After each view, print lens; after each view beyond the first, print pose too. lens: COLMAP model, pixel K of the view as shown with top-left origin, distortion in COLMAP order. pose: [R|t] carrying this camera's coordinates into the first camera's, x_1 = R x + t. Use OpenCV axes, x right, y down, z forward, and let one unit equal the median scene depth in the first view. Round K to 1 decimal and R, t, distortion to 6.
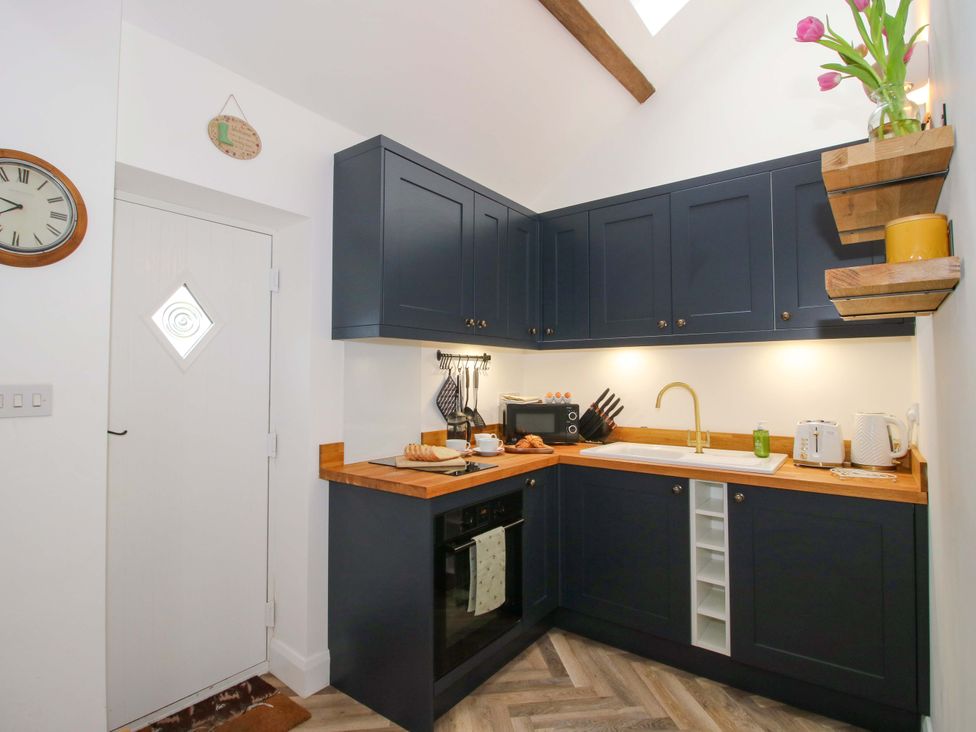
lens RADIAL K [[505.9, 0, 481.0], [0, 505.9, 358.0], [0, 0, 1]] dist [-0.000490, -0.012116]
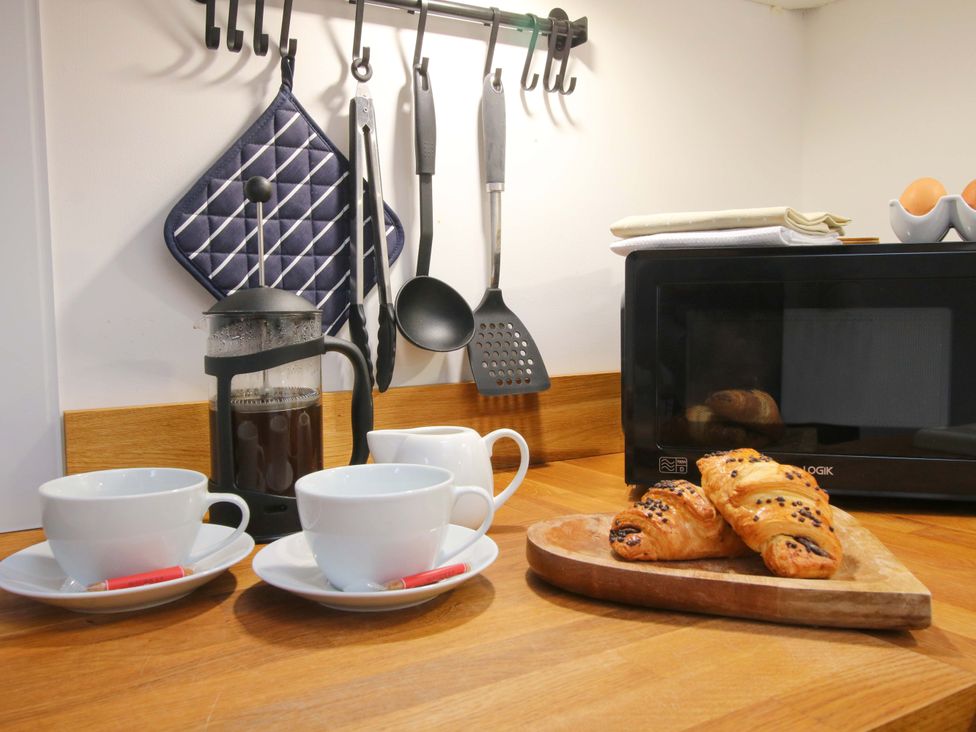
lens RADIAL K [[849.1, 0, 483.4], [0, 849.1, 360.2], [0, 0, 1]] dist [0.013027, -0.009206]
pose [[0.931135, 0.005535, -0.364632, 0.121036], [0.034825, 0.993966, 0.104018, 0.107088], [0.363007, -0.109553, 0.925324, 0.803619]]
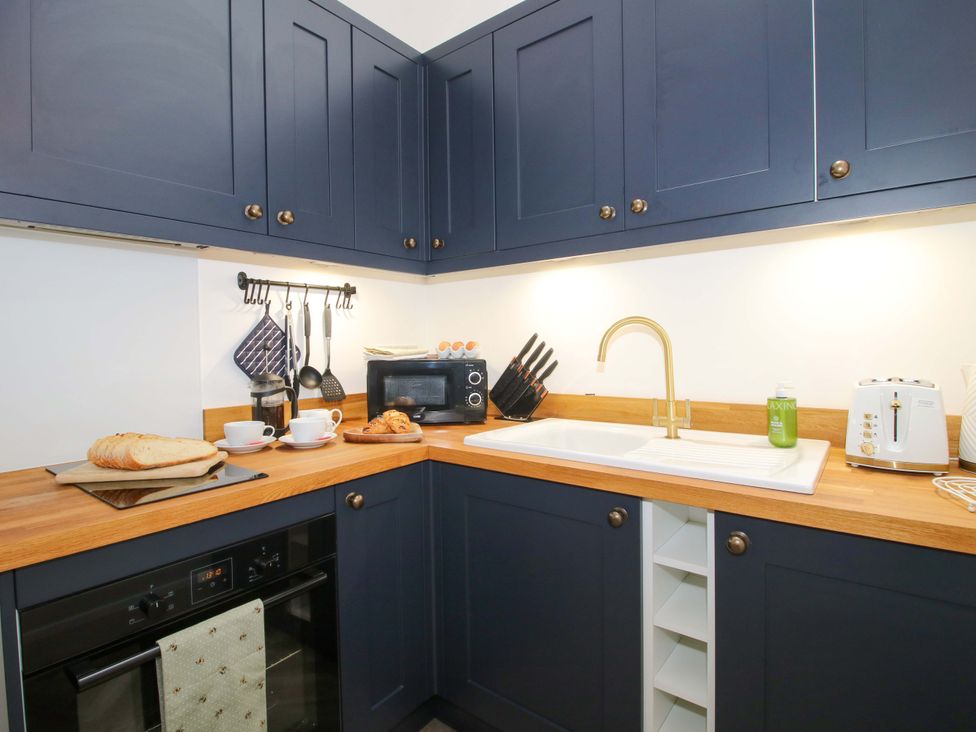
lens RADIAL K [[505.9, 0, 481.6], [0, 505.9, 356.0], [0, 0, 1]] dist [-0.000490, -0.012116]
pose [[0.999827, -0.015807, -0.009807, 0.219489], [0.016403, 0.997819, 0.063944, 0.053336], [0.008775, -0.064094, 0.997905, 0.424136]]
